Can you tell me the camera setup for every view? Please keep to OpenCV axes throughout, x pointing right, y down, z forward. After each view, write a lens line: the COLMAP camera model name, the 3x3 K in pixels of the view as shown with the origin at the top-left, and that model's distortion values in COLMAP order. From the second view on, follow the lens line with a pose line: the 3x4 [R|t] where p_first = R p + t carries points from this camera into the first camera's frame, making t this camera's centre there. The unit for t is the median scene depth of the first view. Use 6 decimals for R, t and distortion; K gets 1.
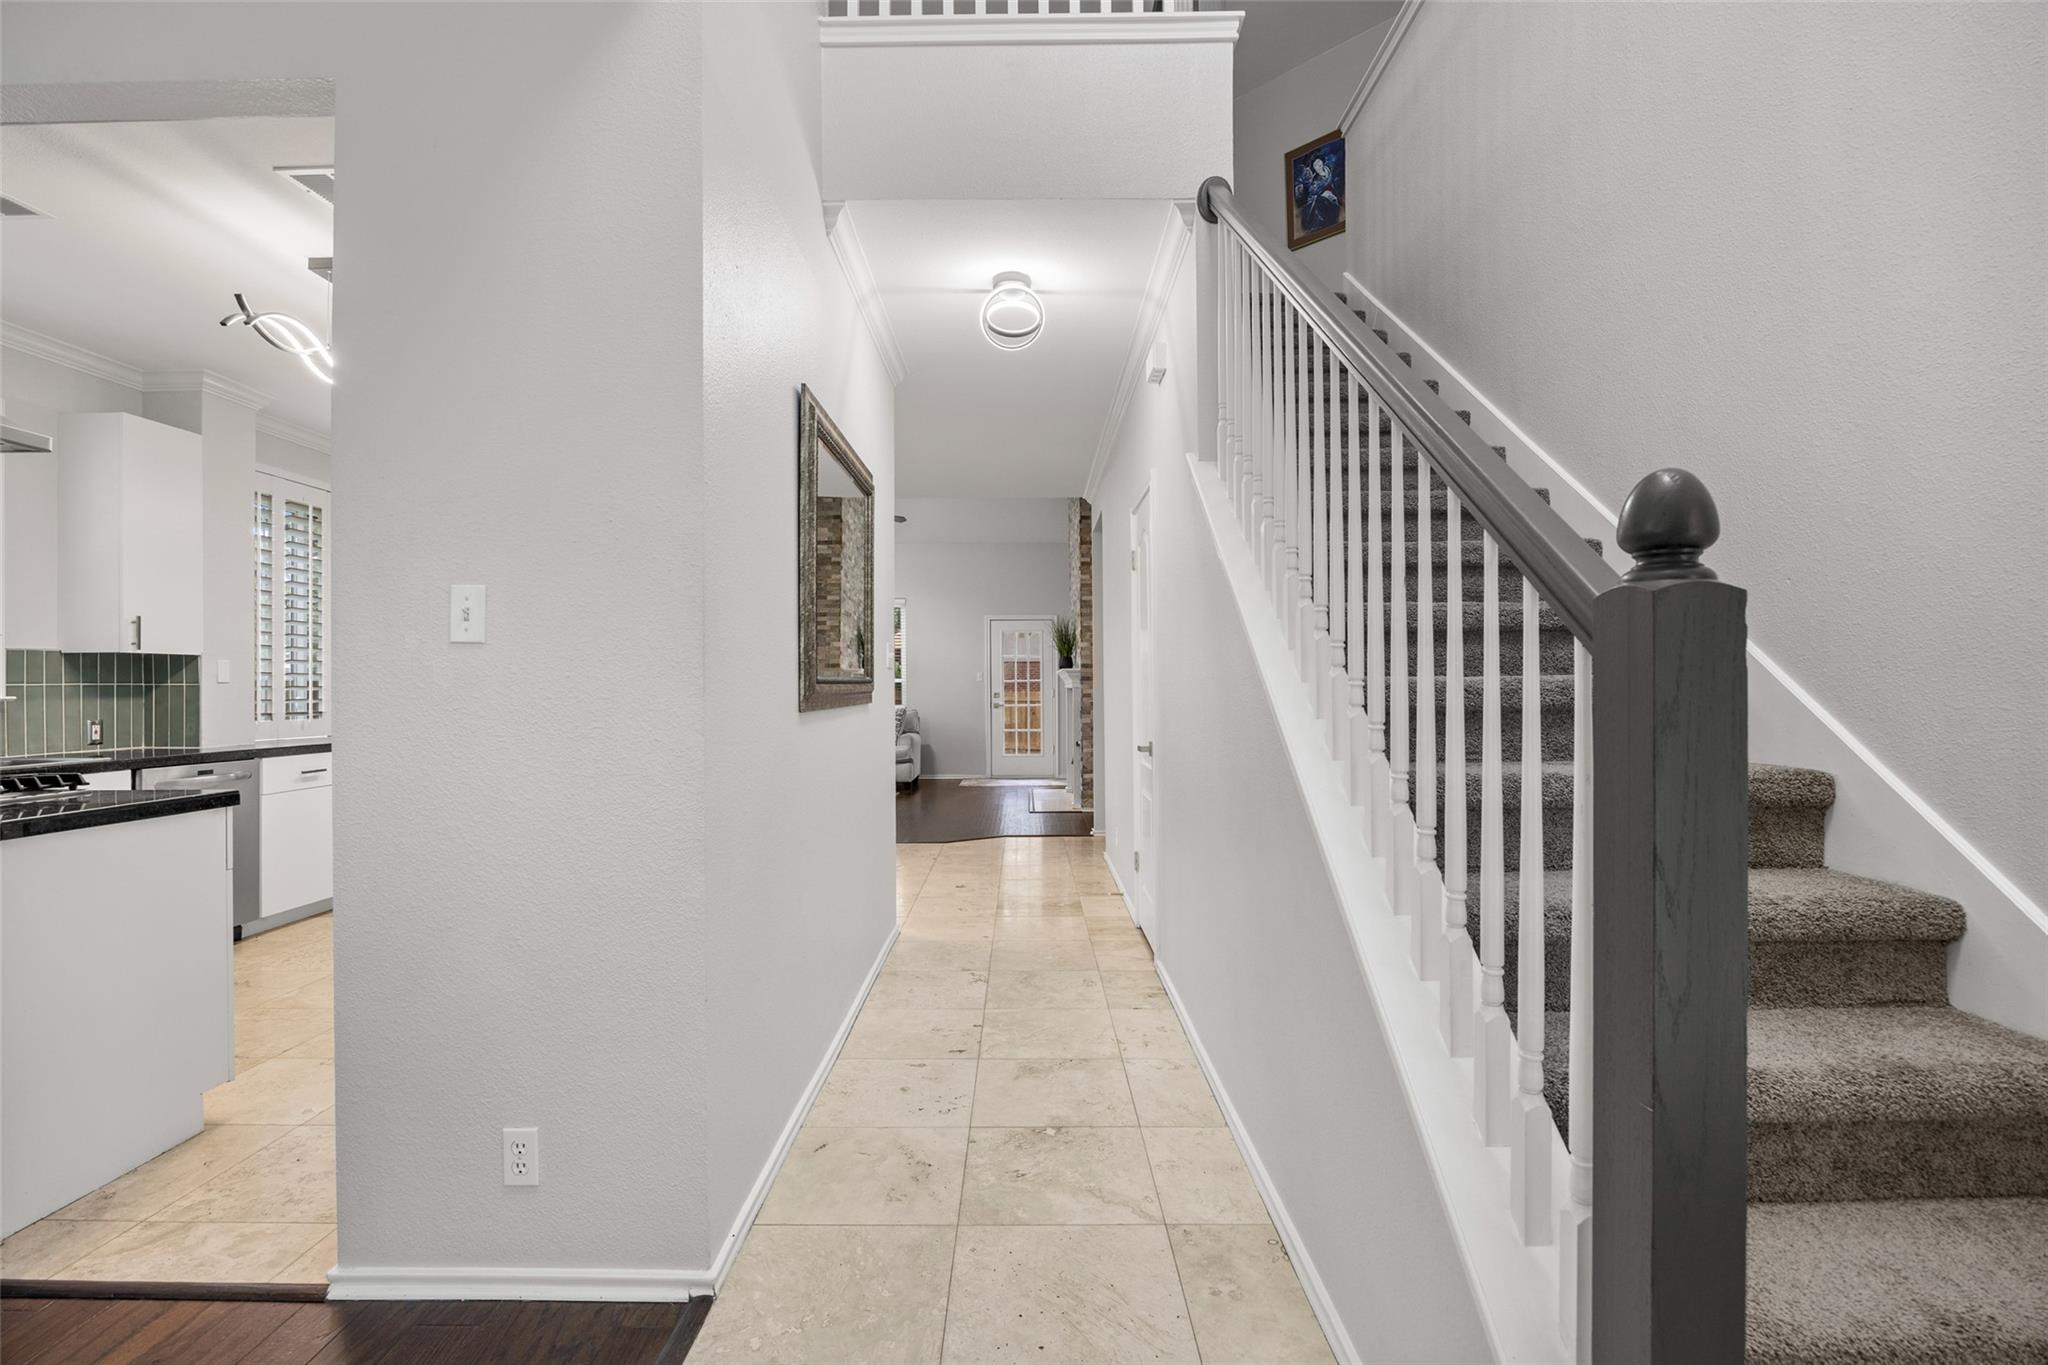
lens RADIAL K [[967.4, 0, 1024.0], [0, 967.4, 682.5], [0, 0, 1]] dist [0.000785, 0.000055]
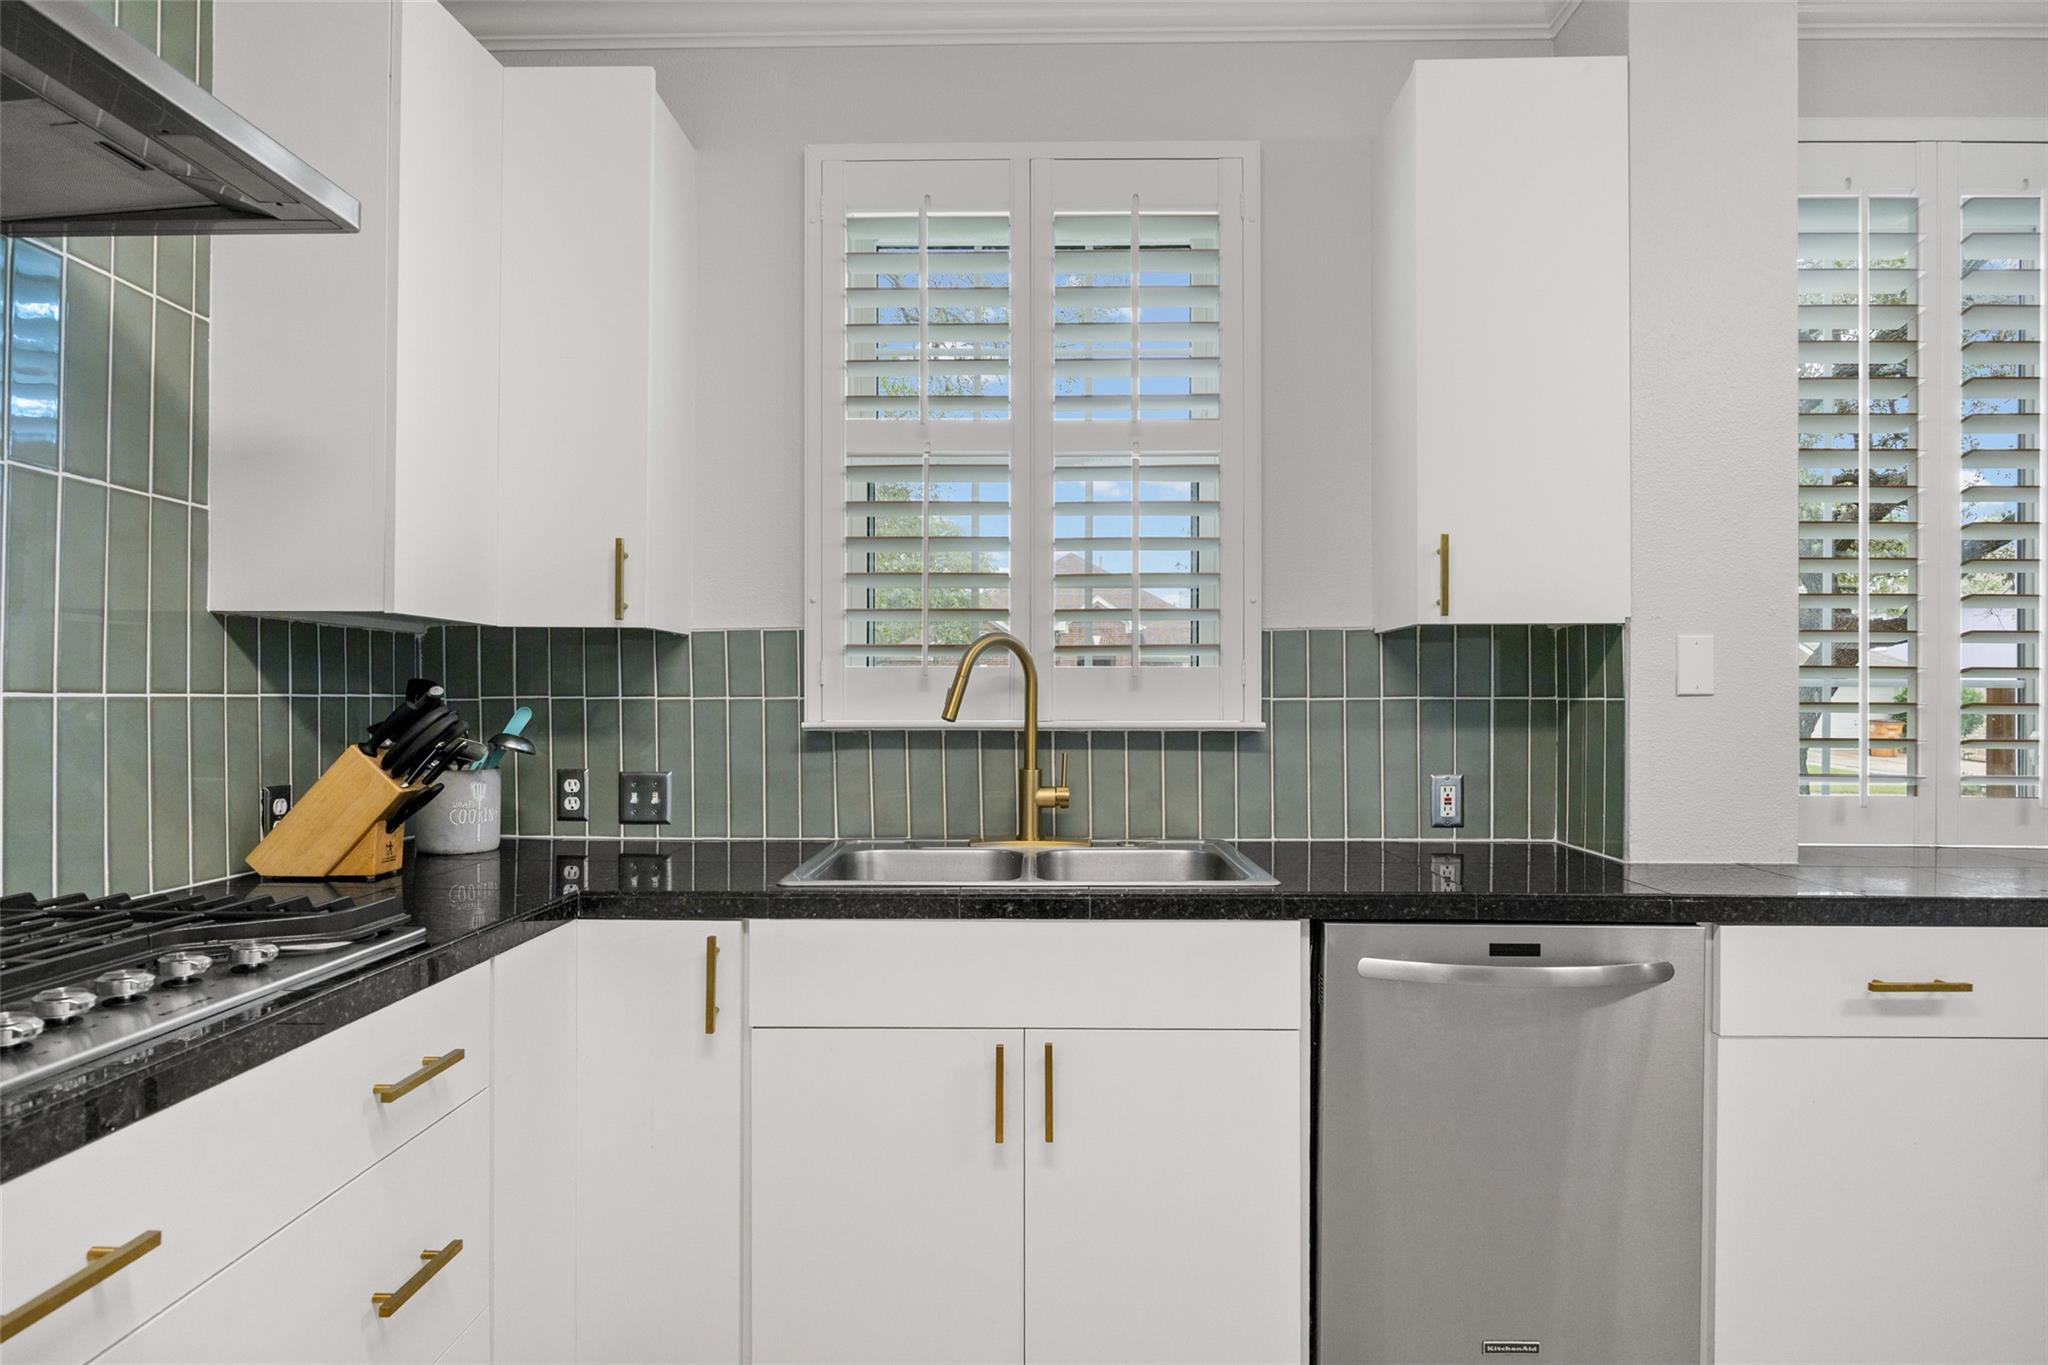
lens RADIAL K [[1085.3, 0, 1024.0], [0, 1085.3, 682.5], [0, 0, 1]] dist [-0.007804, -0.000843]
pose [[-0.004771, -0.013920, -0.999892, -0.431784], [0.002791, 0.999899, -0.013933, 0.001064], [0.999985, -0.002857, -0.004732, 0.787095]]
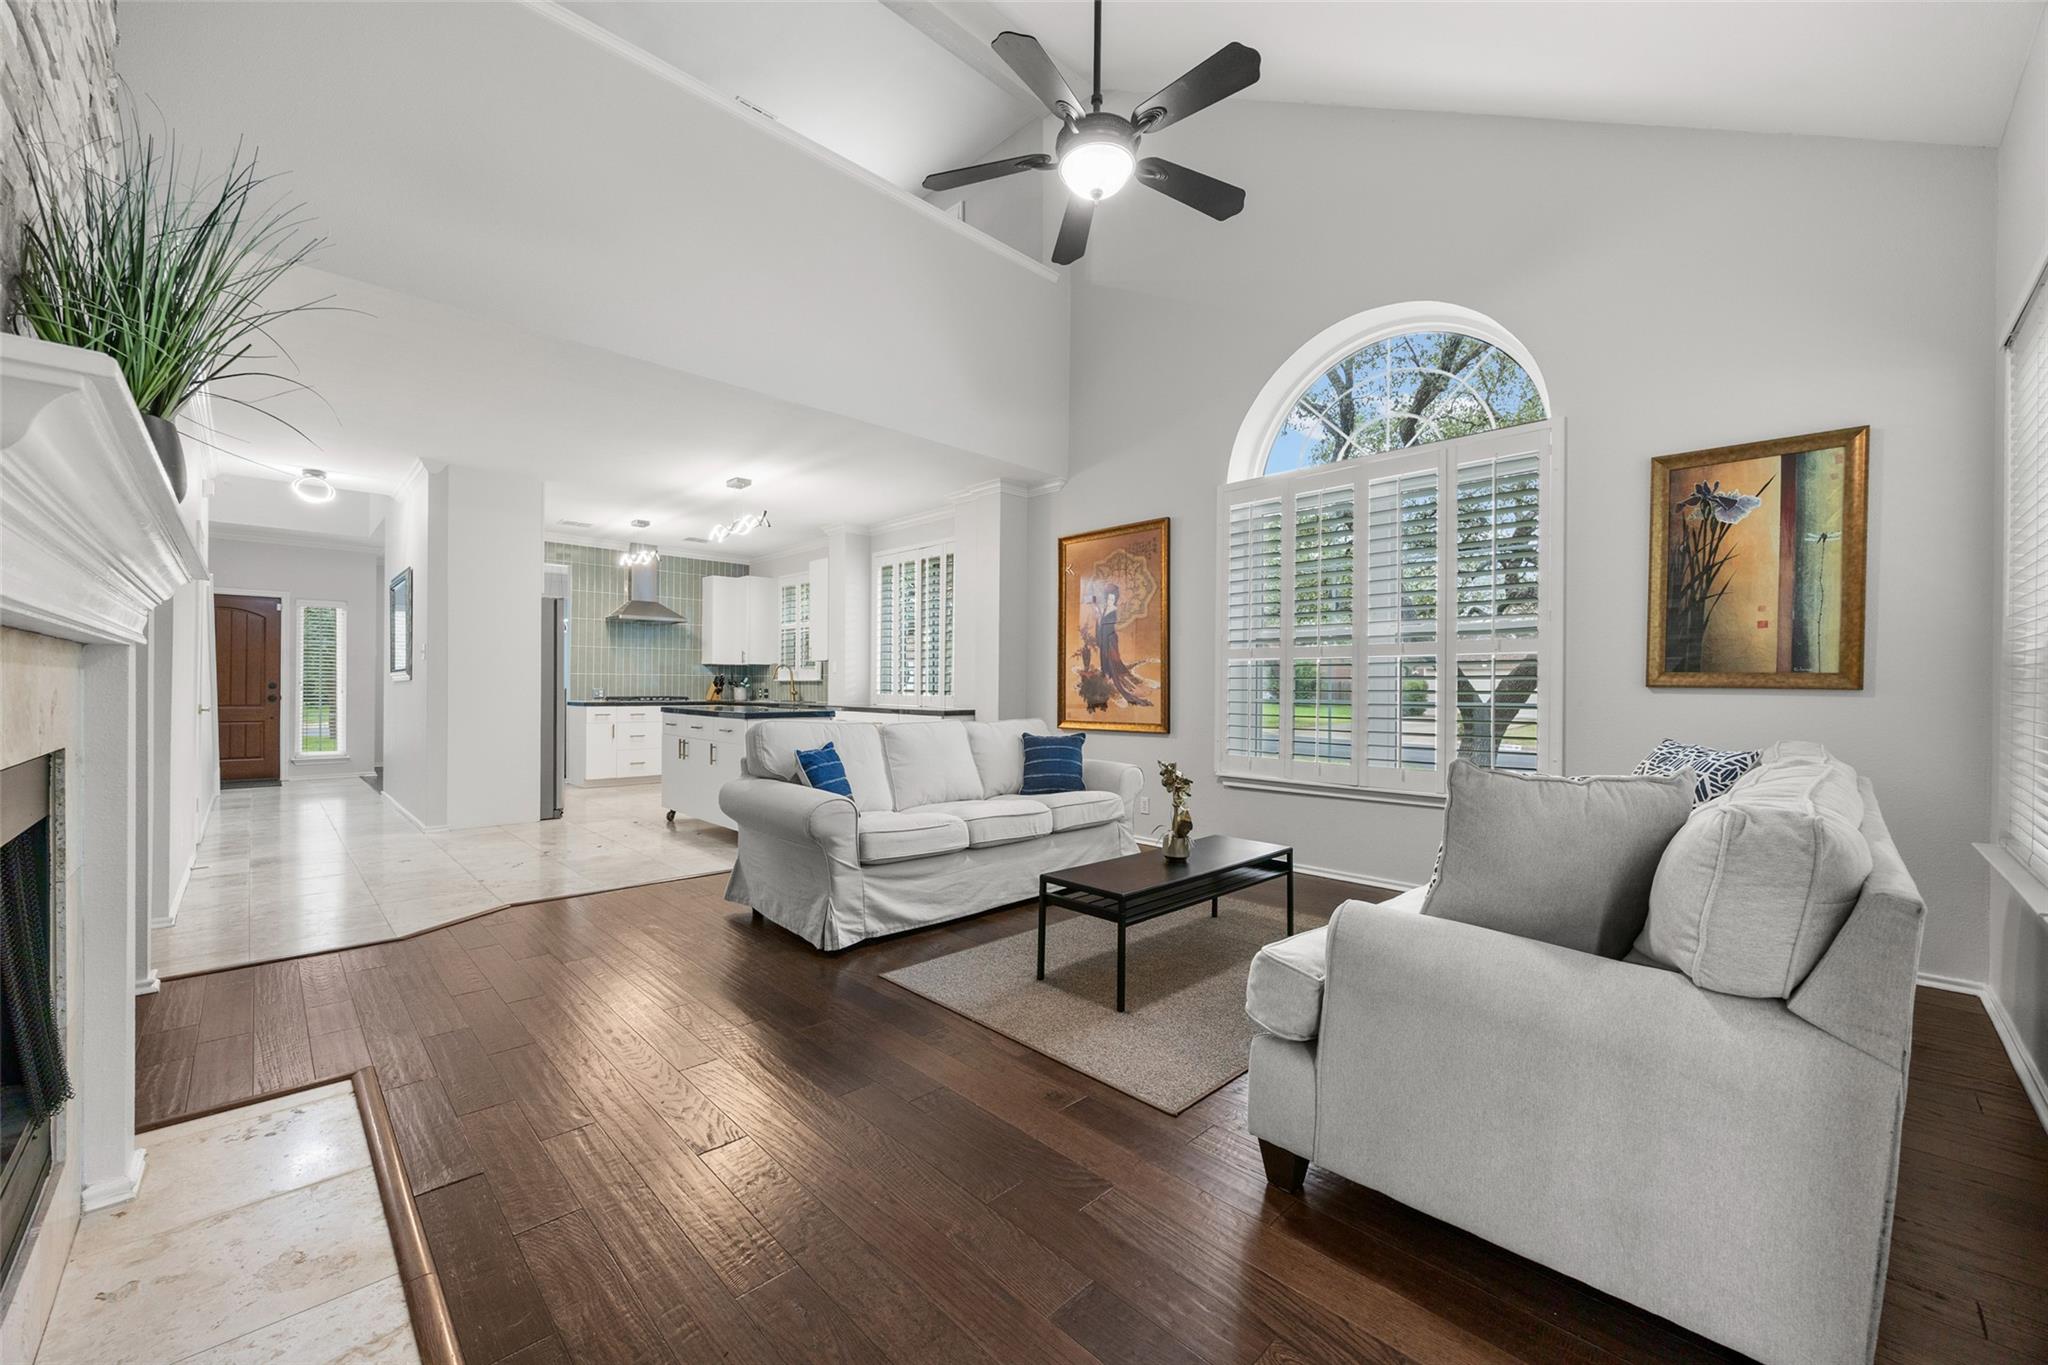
lens RADIAL K [[789.5, 0, 1024.0], [0, 789.5, 682.5], [0, 0, 1]] dist [0.000628, 0.000034]
pose [[-0.704719, -0.006918, -0.709452, 0.082102], [-0.001494, 0.999965, -0.008267, 0.035705], [0.709485, -0.004766, -0.704705, 2.617544]]
